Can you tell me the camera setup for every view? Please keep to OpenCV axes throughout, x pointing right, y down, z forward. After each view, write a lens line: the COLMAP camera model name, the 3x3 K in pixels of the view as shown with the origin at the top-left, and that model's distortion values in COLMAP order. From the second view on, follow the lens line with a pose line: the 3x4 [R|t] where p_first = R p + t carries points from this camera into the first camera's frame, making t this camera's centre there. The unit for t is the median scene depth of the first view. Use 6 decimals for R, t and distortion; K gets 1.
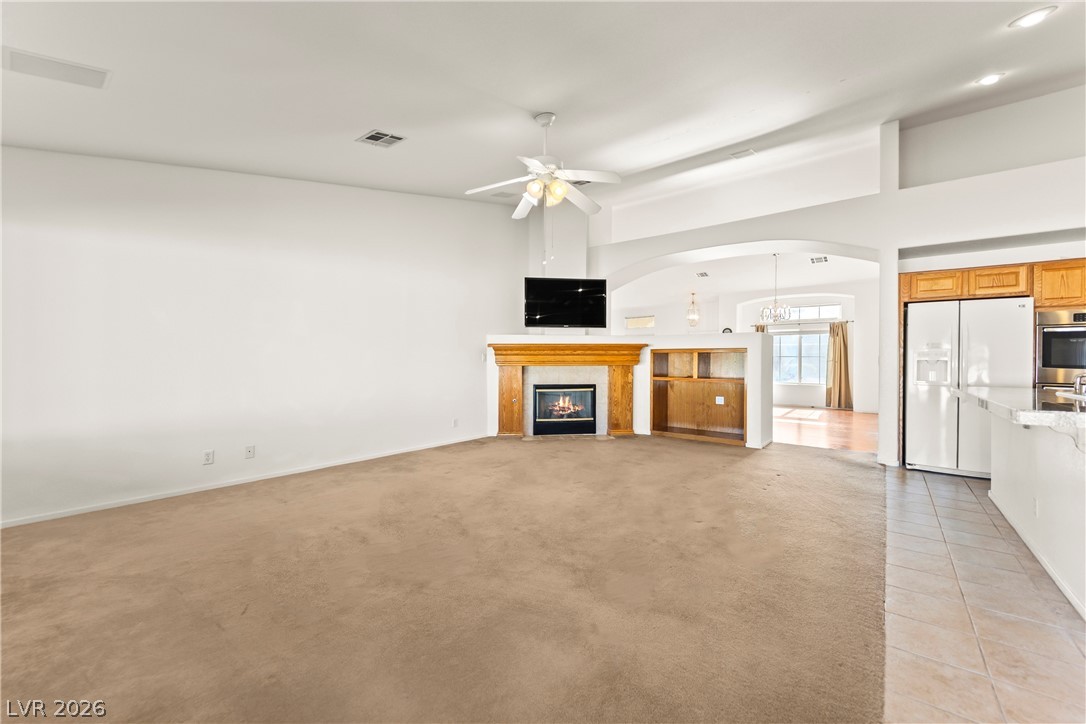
lens RADIAL K [[433.7, 0, 539.3], [0, 433.7, 362.8], [0, 0, 1]] dist [0.019355, -0.010129]
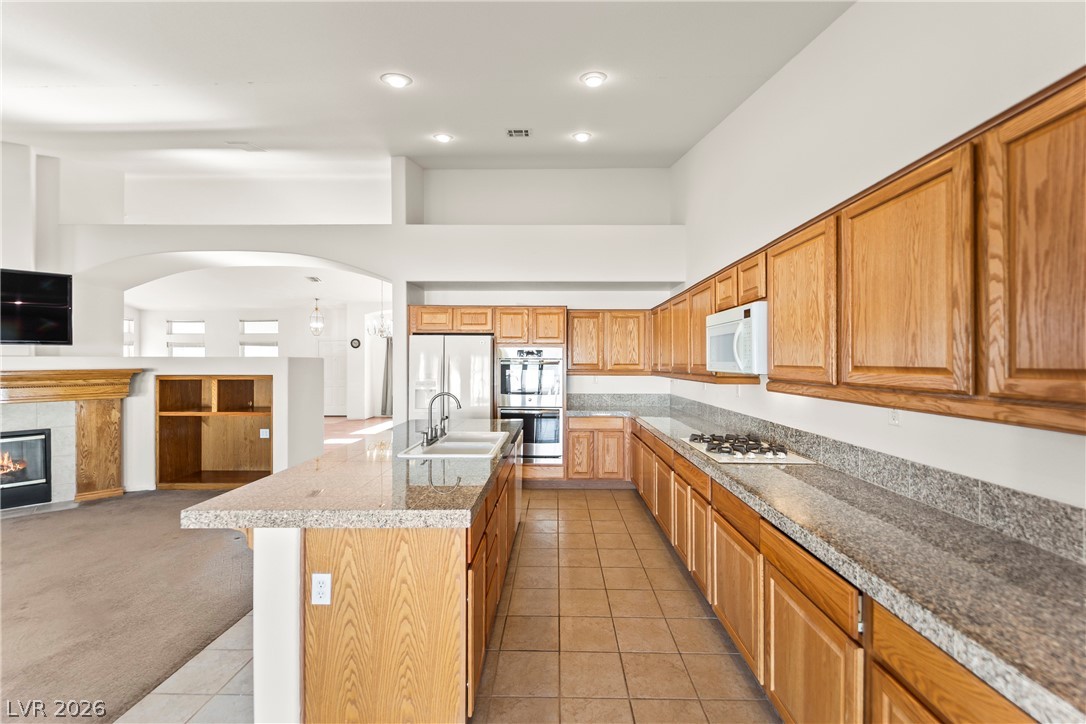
lens RADIAL K [[433.7, 0, 554.0], [0, 433.7, 361.8], [0, 0, 1]] dist [0.019355, -0.010129]
pose [[0.788431, -0.007076, 0.615083, 0.340390], [0.009415, 0.999956, -0.000566, -0.048472], [-0.615052, 0.006237, 0.788462, -0.022778]]
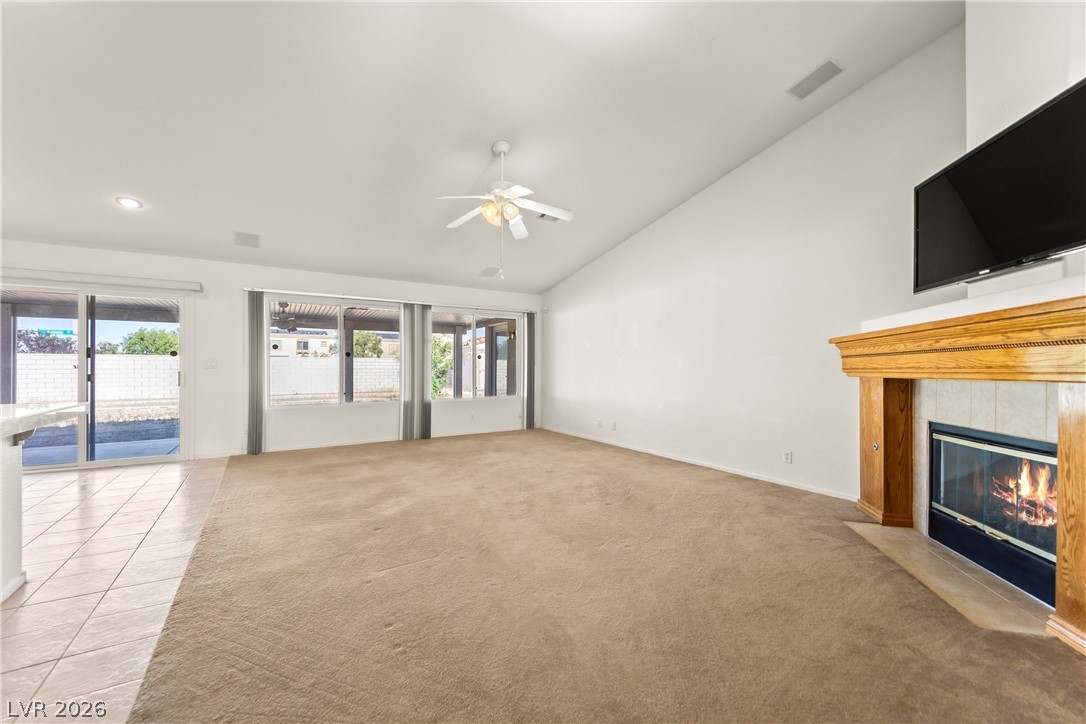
lens RADIAL K [[433.7, 0, 537.8], [0, 433.7, 370.0], [0, 0, 1]] dist [0.019355, -0.010129]
pose [[-0.336547, 0.001819, -0.941665, 0.546593], [-0.010378, 0.999930, 0.005640, -0.000339], [0.941610, 0.011671, -0.336505, 0.784122]]
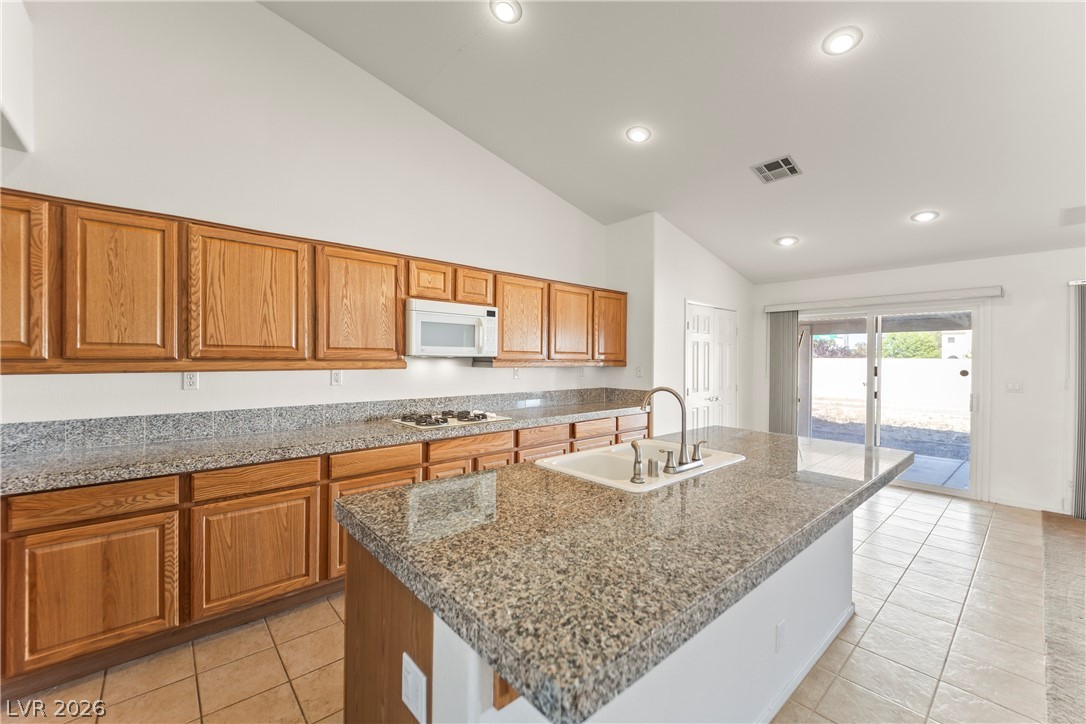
lens RADIAL K [[433.7, 0, 539.9], [0, 433.7, 361.1], [0, 0, 1]] dist [0.019355, -0.010129]
pose [[-0.983322, -0.013738, 0.181356, 0.552933], [-0.011710, 0.999856, 0.012247, -0.038269], [-0.181498, 0.009919, -0.983341, 0.690257]]
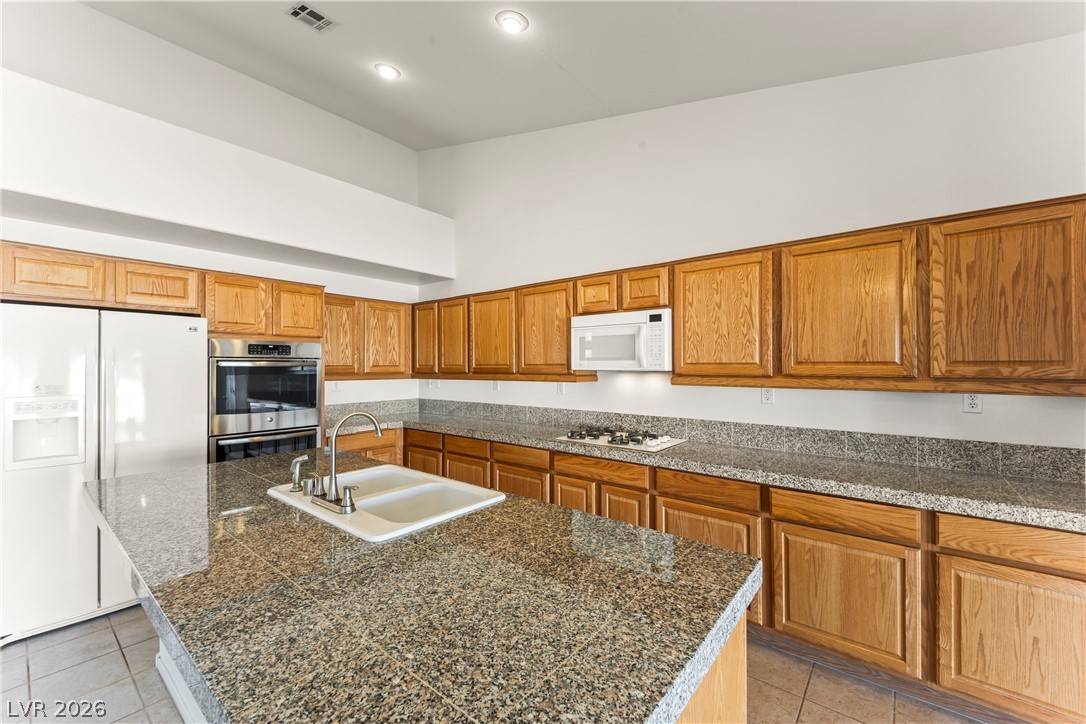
lens RADIAL K [[433.7, 0, 536.6], [0, 433.7, 361.0], [0, 0, 1]] dist [0.019355, -0.010129]
pose [[0.022635, 0.003706, 0.999737, 0.273208], [0.009385, 0.999948, -0.003919, -0.045771], [-0.999700, 0.009471, 0.022599, 0.283793]]
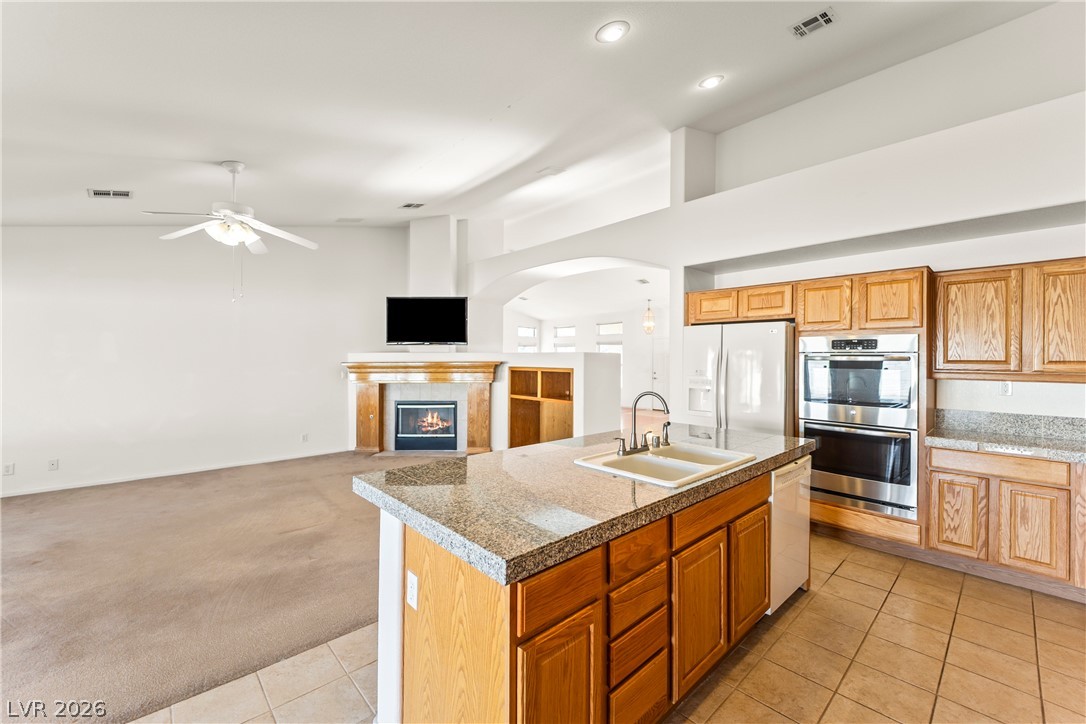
lens RADIAL K [[433.7, 0, 540.7], [0, 433.7, 357.7], [0, 0, 1]] dist [0.019355, -0.010129]
pose [[0.988027, -0.000898, -0.154276, 0.490380], [-0.000686, 0.999948, -0.010217, -0.042469], [0.154277, 0.010201, 0.987975, 0.033881]]
